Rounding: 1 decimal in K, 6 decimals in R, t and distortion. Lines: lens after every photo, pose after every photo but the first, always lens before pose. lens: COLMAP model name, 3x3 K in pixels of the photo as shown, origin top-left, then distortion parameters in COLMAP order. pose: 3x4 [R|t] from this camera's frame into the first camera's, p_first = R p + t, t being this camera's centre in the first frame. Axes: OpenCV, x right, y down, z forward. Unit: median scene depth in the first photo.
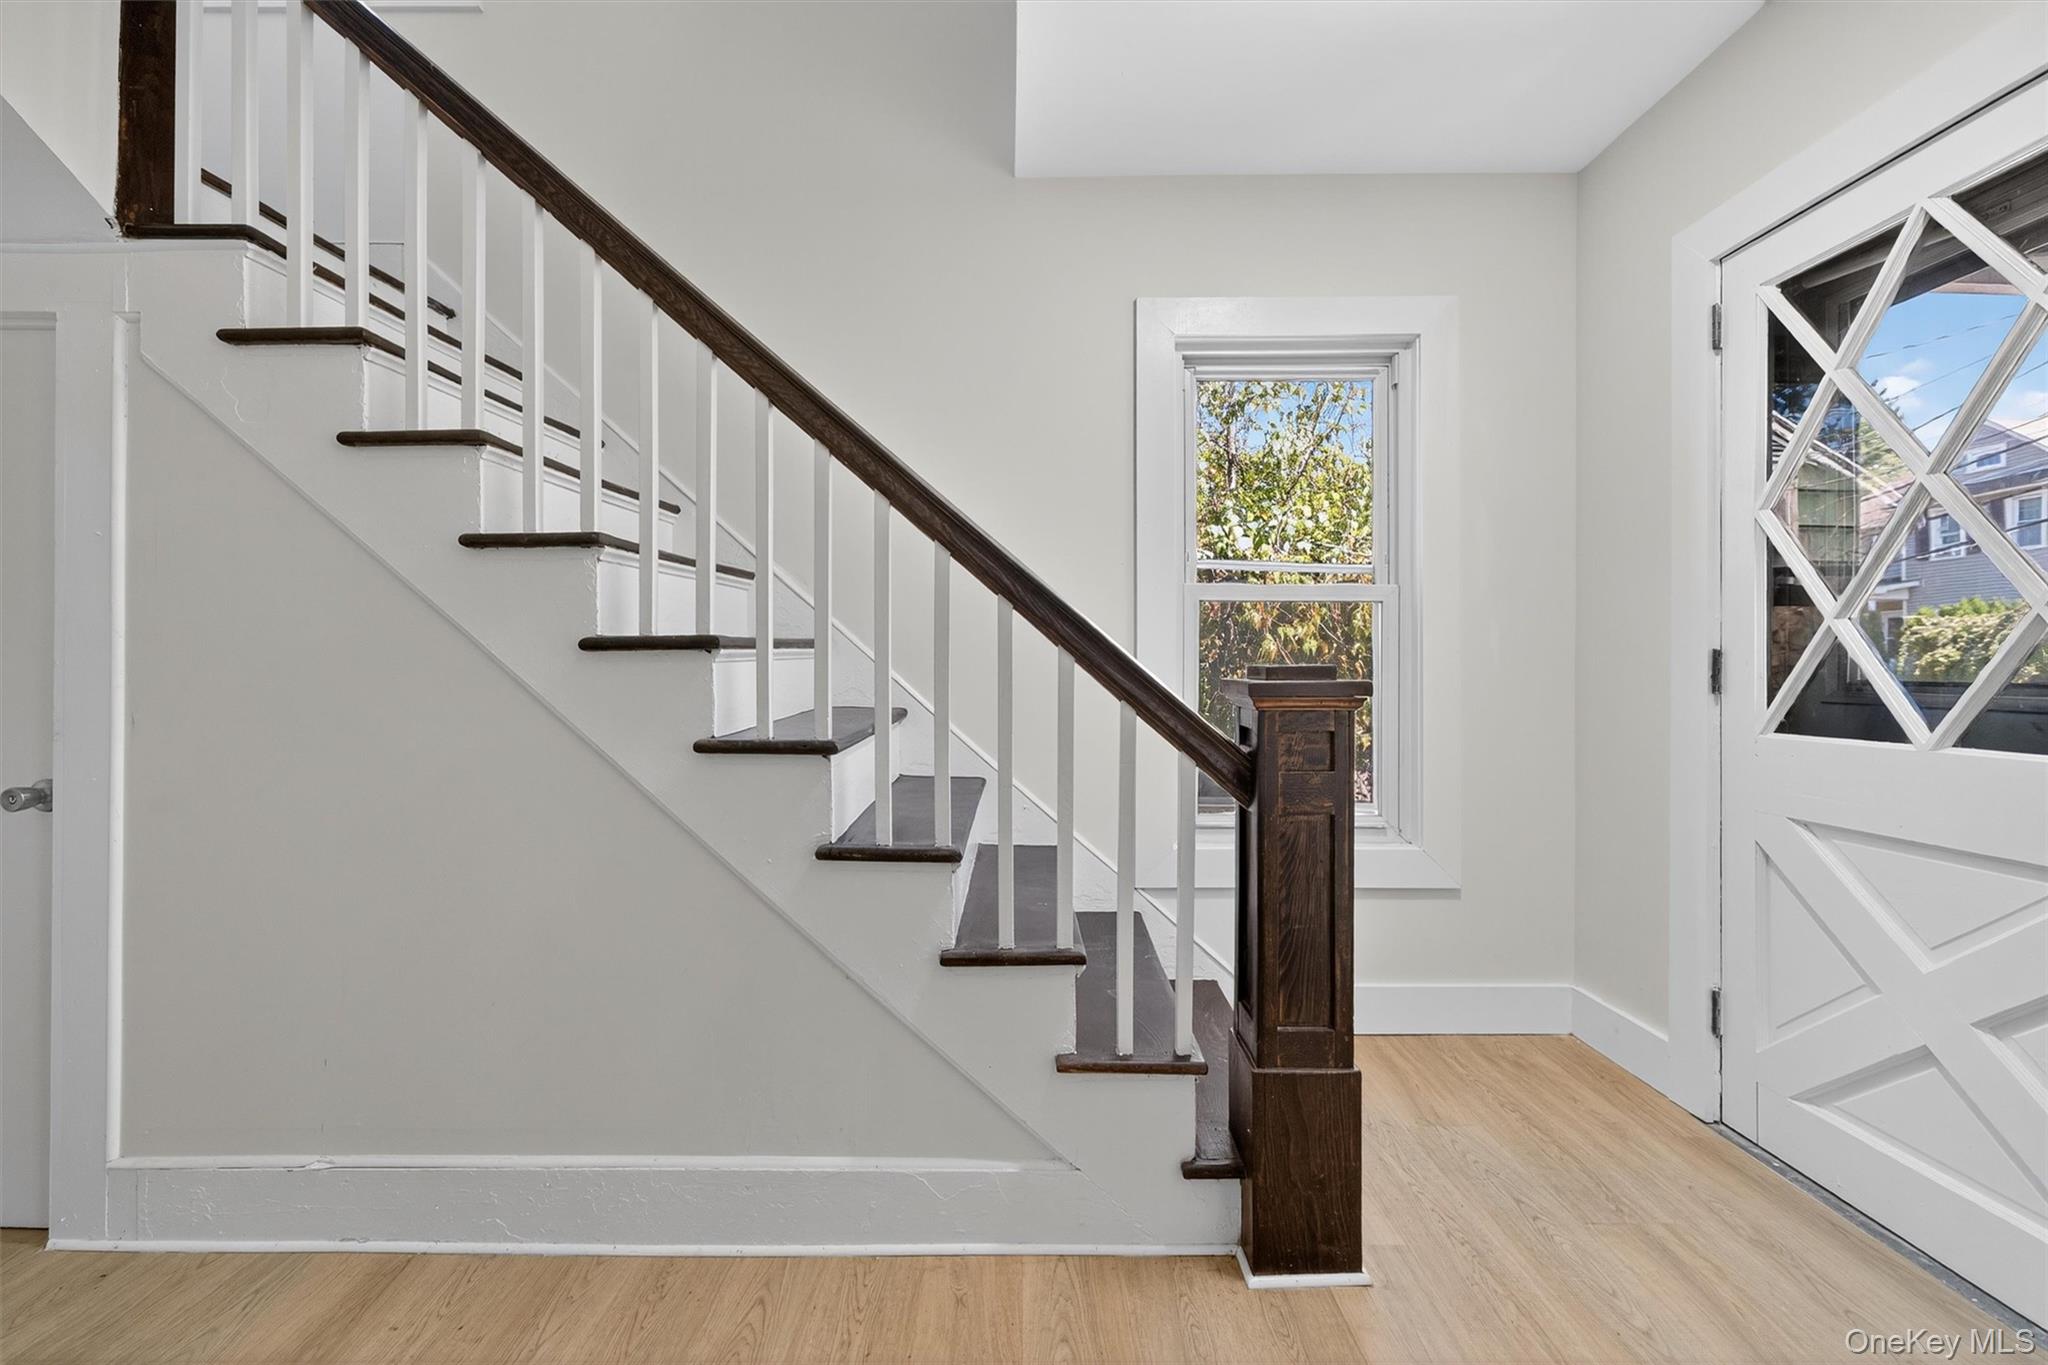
lens RADIAL K [[831.1, 0, 1009.3], [0, 831.1, 669.0], [0, 0, 1]] dist [-0.000726, 0.000696]
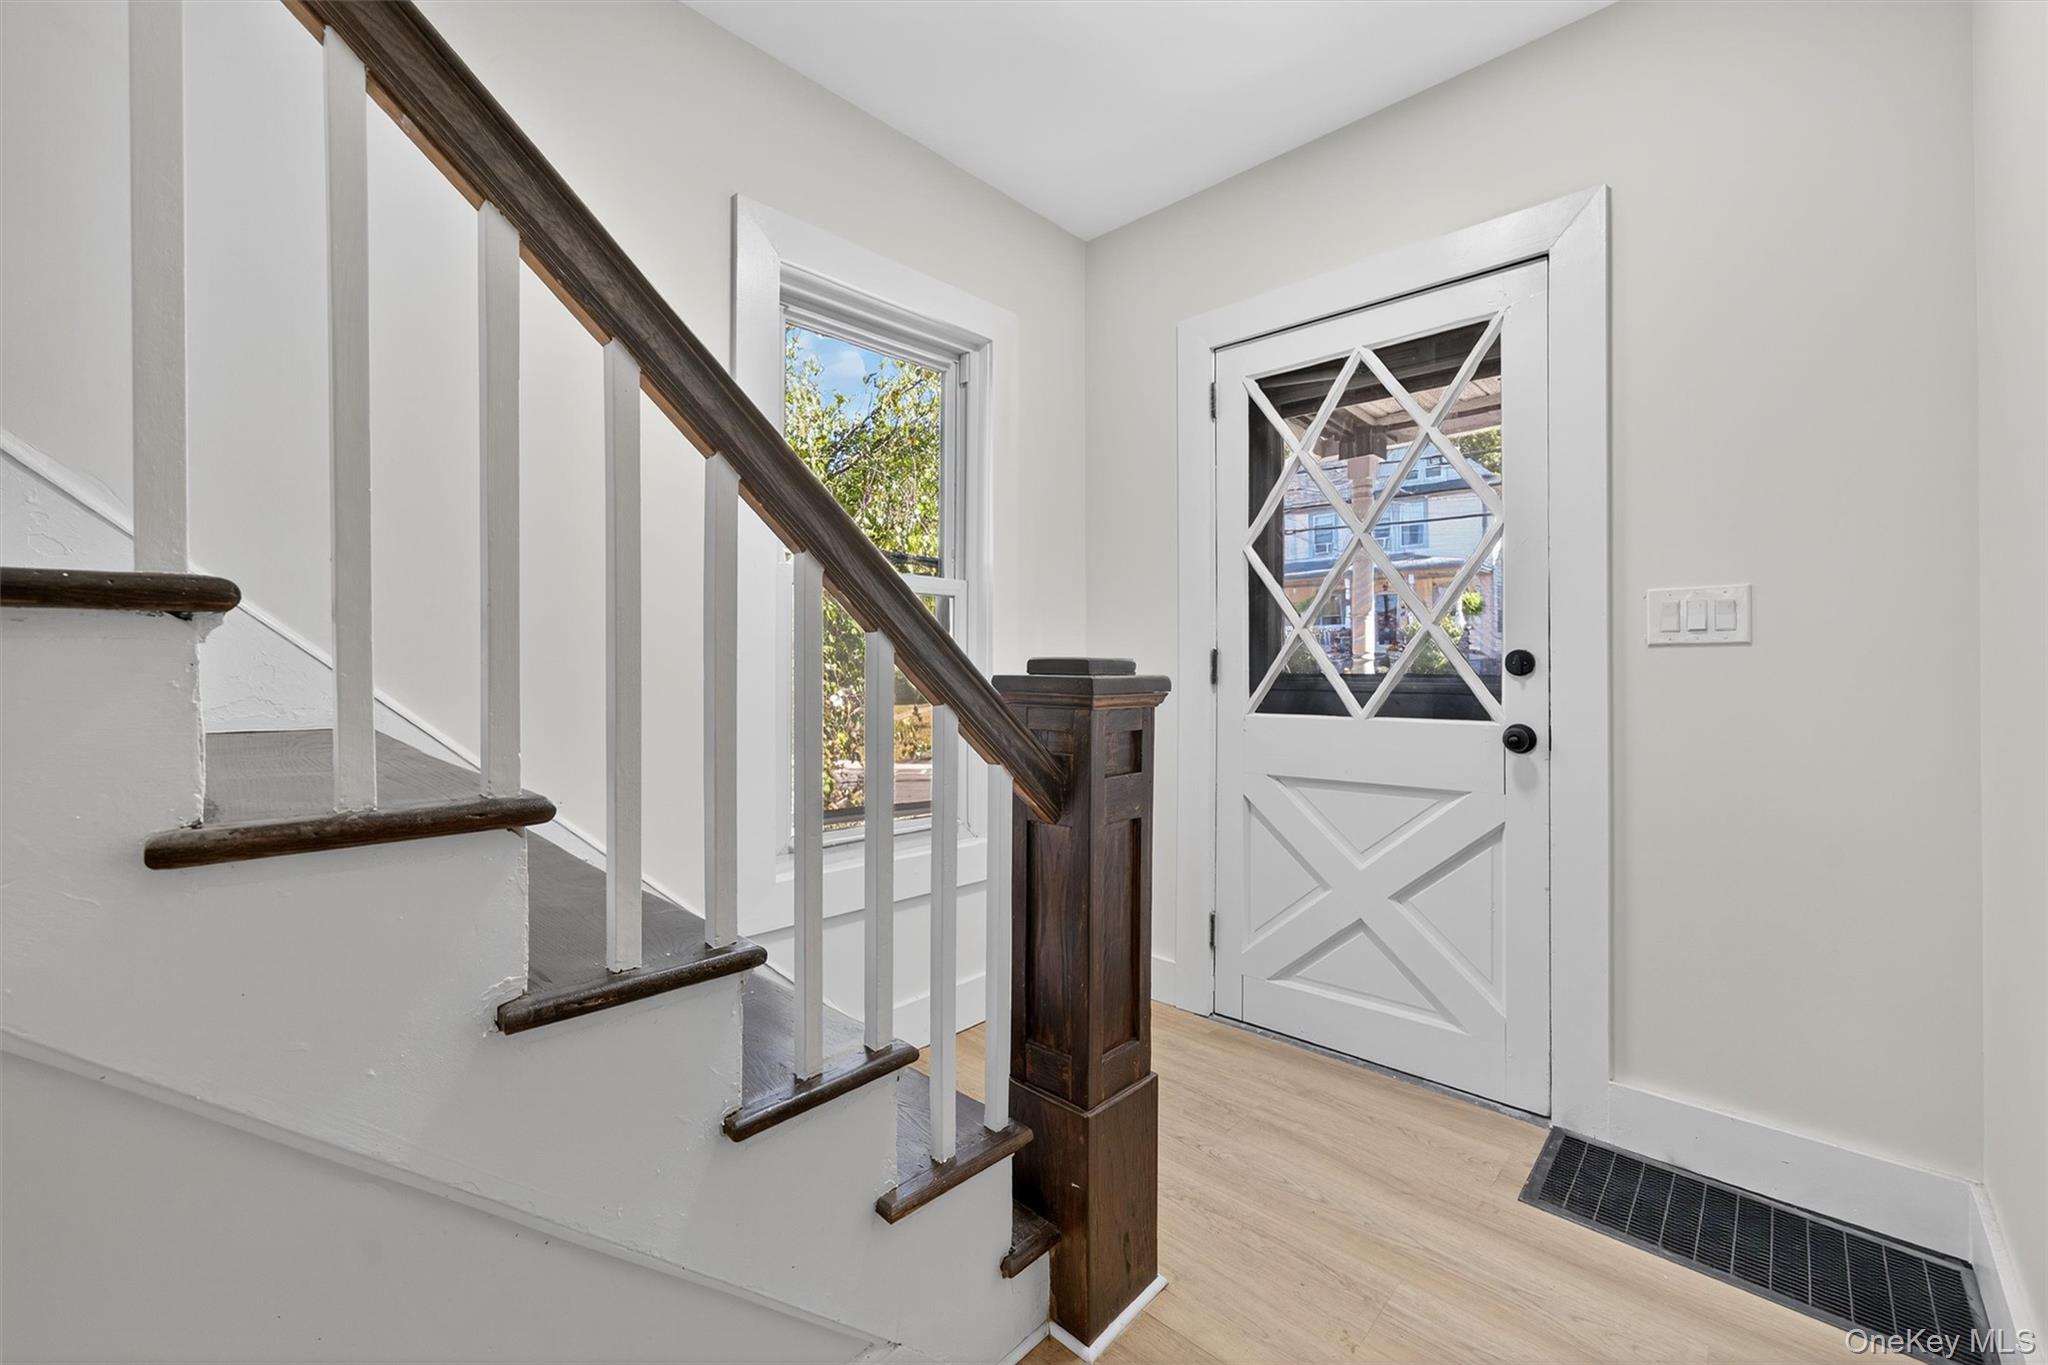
lens RADIAL K [[831.1, 0, 1014.1], [0, 831.1, 680.2], [0, 0, 1]] dist [-0.000726, 0.000696]
pose [[0.675432, -0.012102, 0.737323, -0.361163], [0.001962, 0.999891, 0.014615, 0.003588], [-0.737420, -0.008425, 0.675382, 0.410363]]
